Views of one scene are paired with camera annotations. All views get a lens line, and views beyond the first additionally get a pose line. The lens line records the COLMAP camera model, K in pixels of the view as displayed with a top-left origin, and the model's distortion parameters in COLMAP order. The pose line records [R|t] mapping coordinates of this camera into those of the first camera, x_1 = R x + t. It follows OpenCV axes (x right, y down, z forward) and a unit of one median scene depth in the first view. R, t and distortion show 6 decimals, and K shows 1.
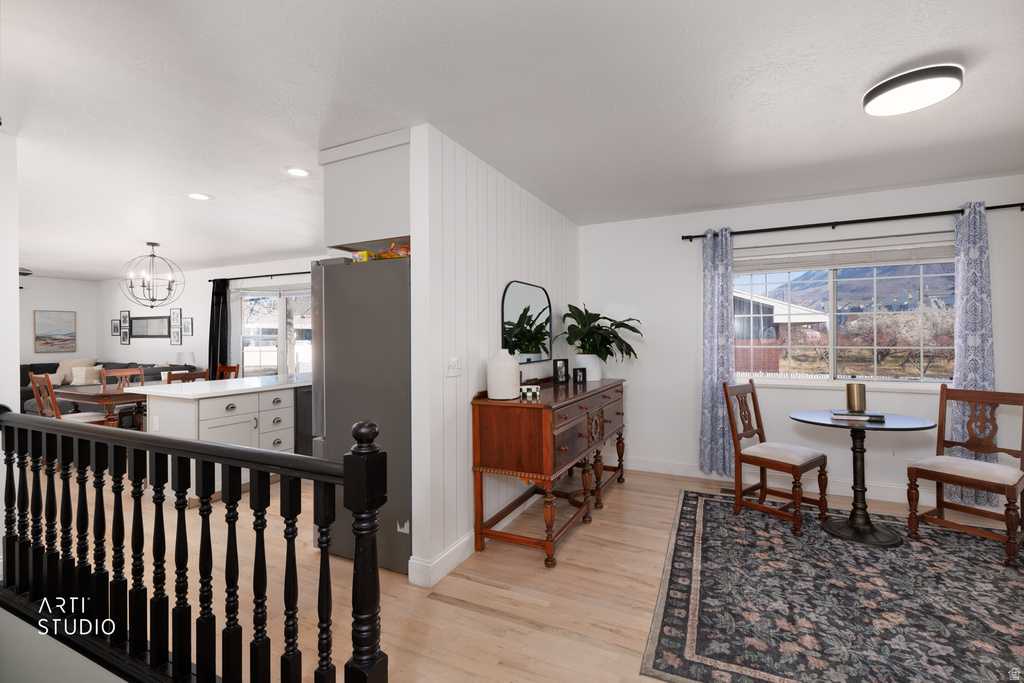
lens RADIAL K [[456.7, 0, 517.8], [0, 456.7, 340.3], [0, 0, 1]] dist [0.005748, -0.000450]
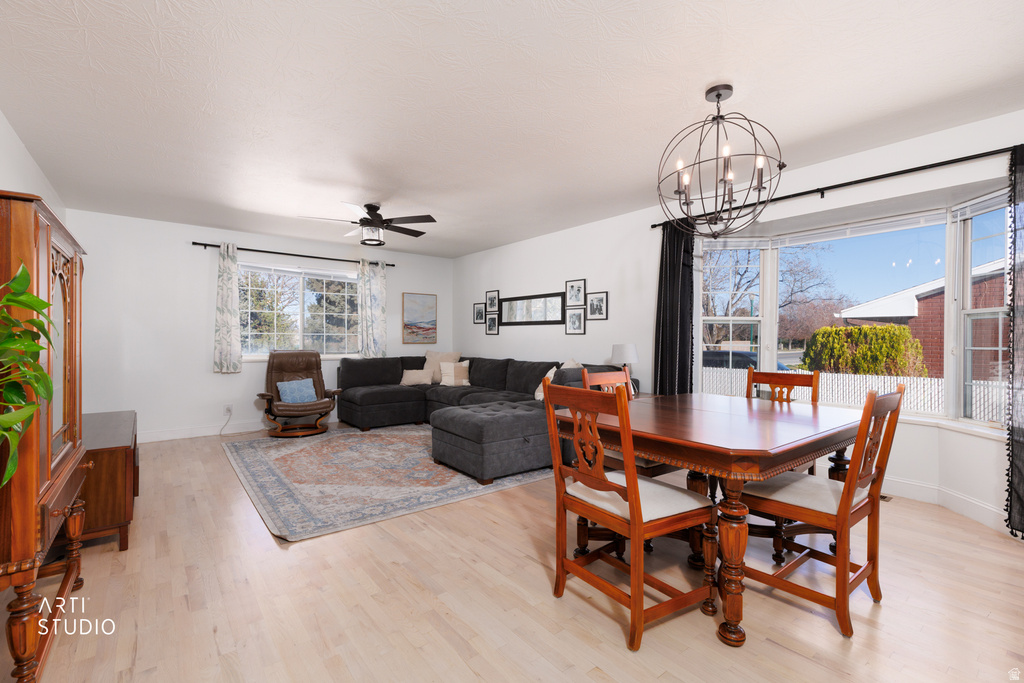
lens RADIAL K [[456.7, 0, 515.4], [0, 456.7, 341.2], [0, 0, 1]] dist [0.005748, -0.000450]
pose [[0.902102, 0.010331, -0.431400, -1.152900], [-0.011307, 0.999936, 0.000302, 0.044869], [0.431376, 0.004606, 0.902161, 0.771329]]
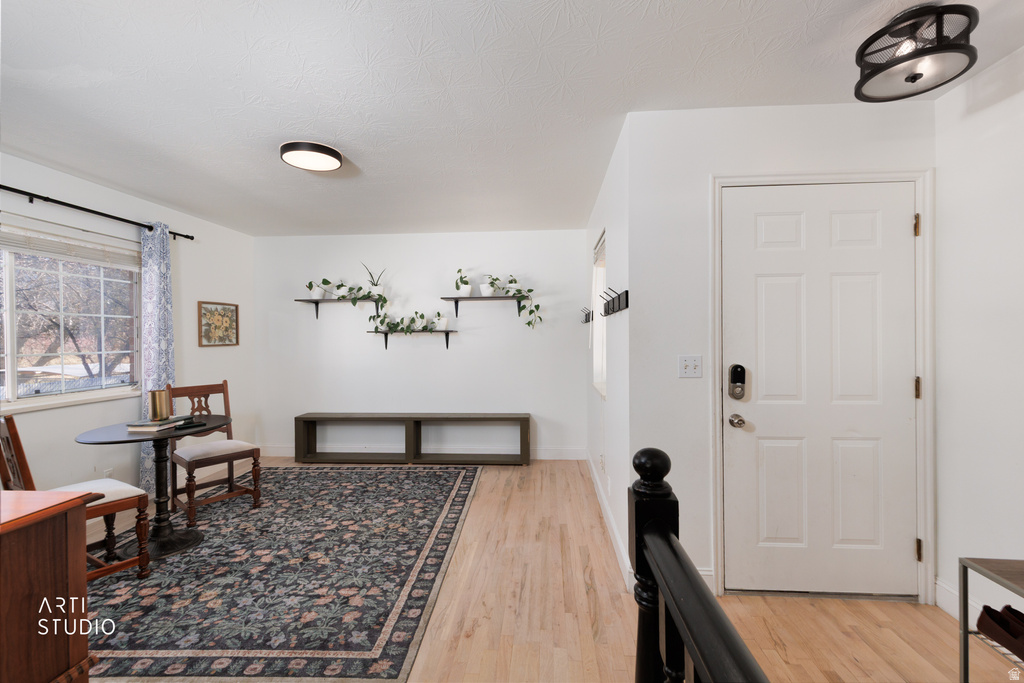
lens RADIAL K [[456.7, 0, 516.2], [0, 456.7, 341.1], [0, 0, 1]] dist [0.005748, -0.000450]
pose [[-0.368903, -0.000008, 0.929468, -0.340474], [0.016538, 0.999842, 0.006572, -0.001343], [-0.929321, 0.017796, -0.368844, 0.537260]]
